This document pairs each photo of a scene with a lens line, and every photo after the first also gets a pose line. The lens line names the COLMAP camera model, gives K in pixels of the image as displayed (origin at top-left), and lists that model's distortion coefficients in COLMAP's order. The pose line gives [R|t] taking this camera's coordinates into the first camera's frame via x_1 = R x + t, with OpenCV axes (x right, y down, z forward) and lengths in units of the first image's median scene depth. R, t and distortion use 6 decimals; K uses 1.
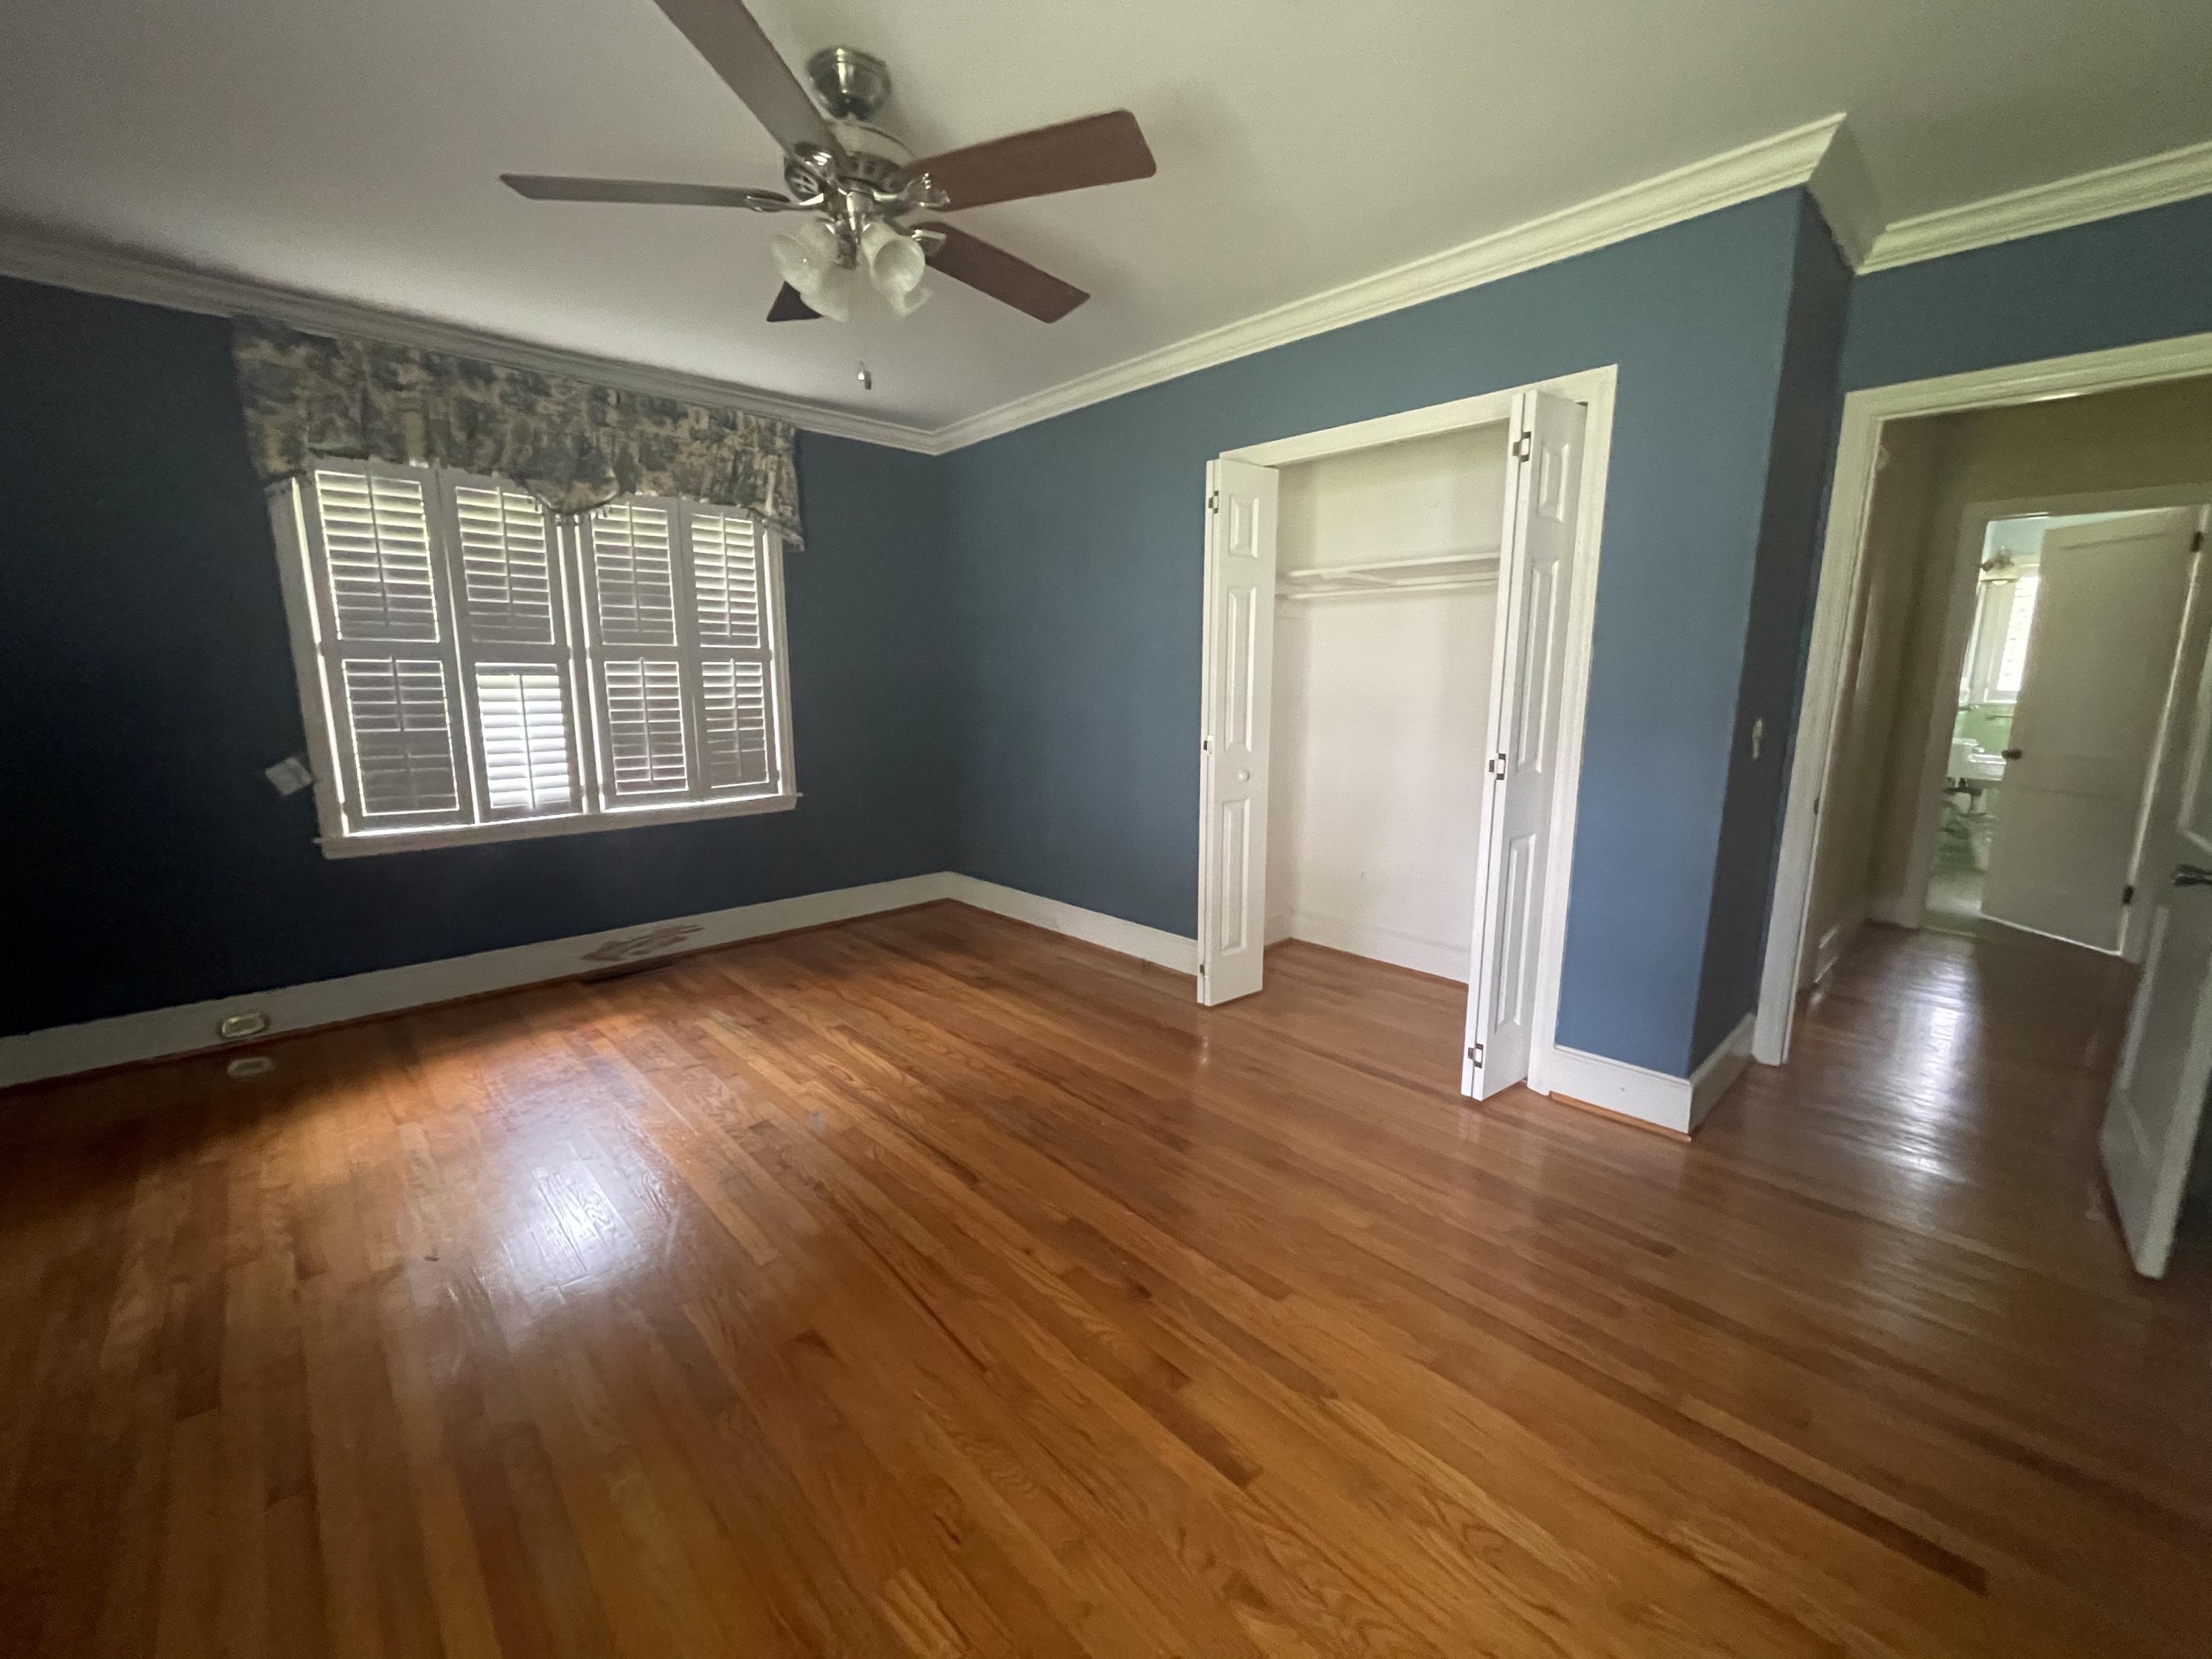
lens RADIAL K [[886.2, 0, 1101.9], [0, 886.2, 829.3], [0, 0, 1]] dist [-0.001969, -0.000139]
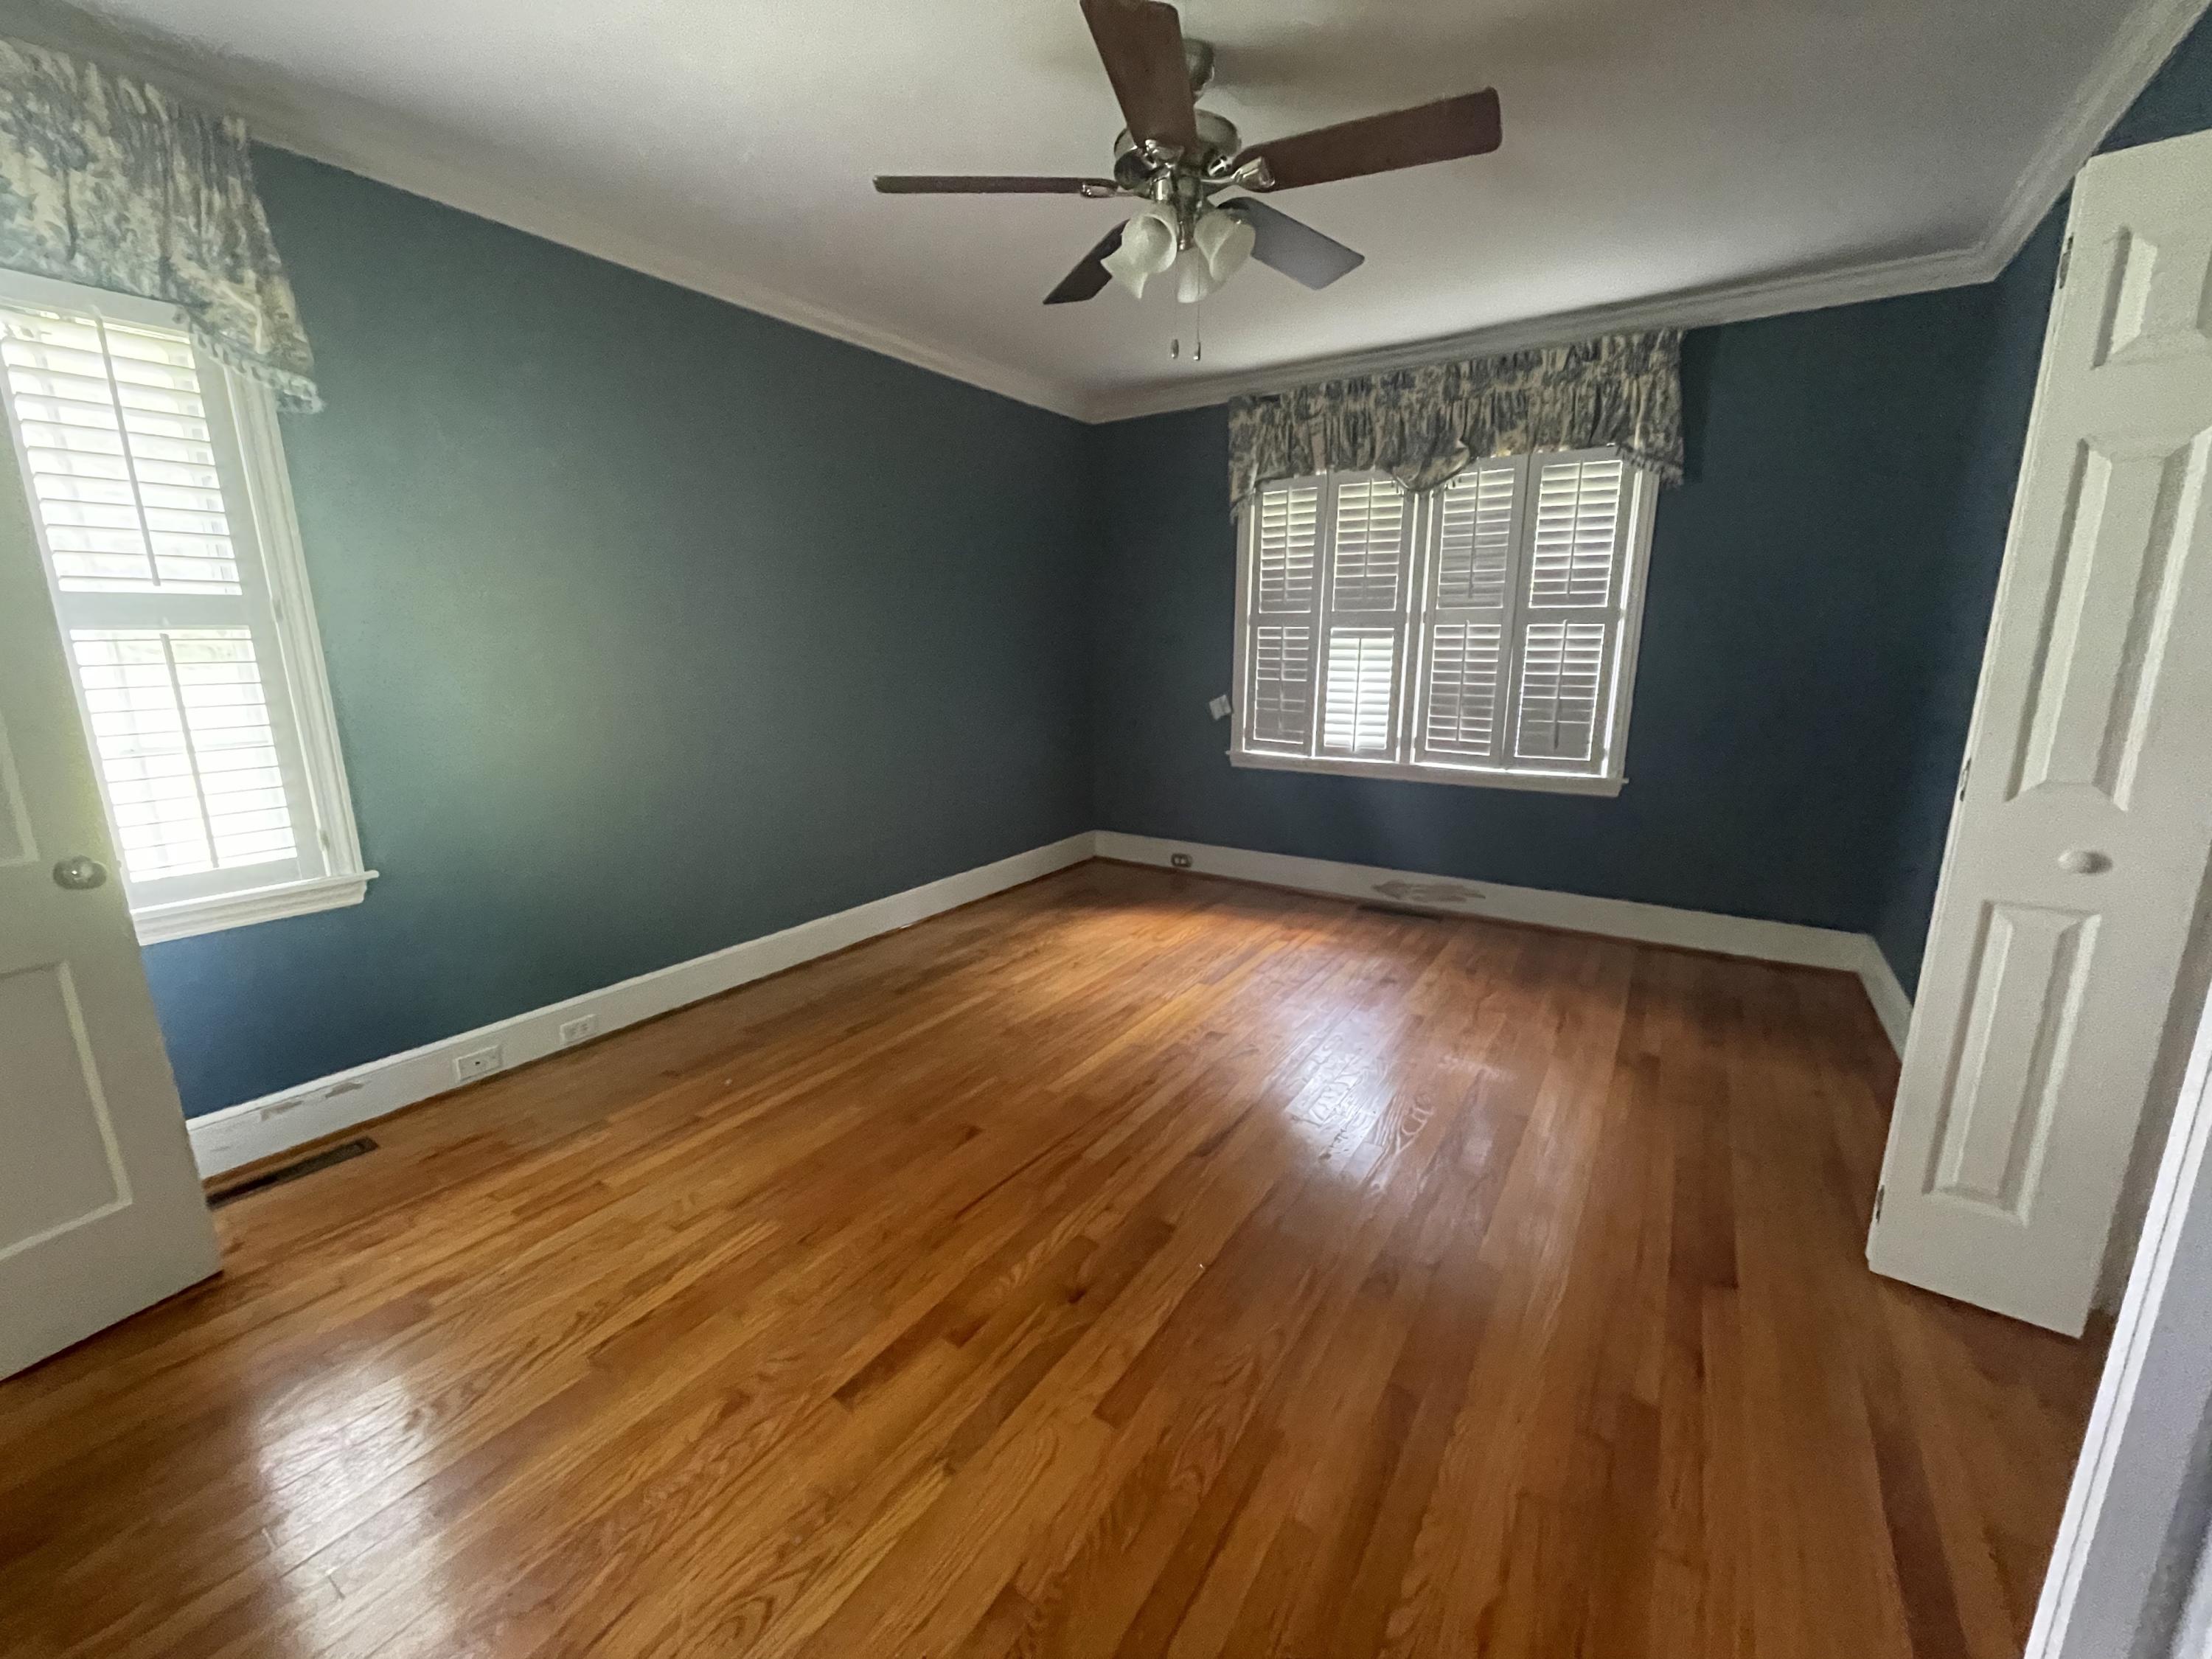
lens RADIAL K [[902.2, 0, 1106.0], [0, 902.2, 829.5], [0, 0, 1]] dist [-0.011061, -0.000179]
pose [[0.227966, 0.197956, -0.953334, 0.465468], [-0.166252, 0.972650, 0.162212, -0.063213], [0.959371, 0.121515, 0.254641, 0.393358]]
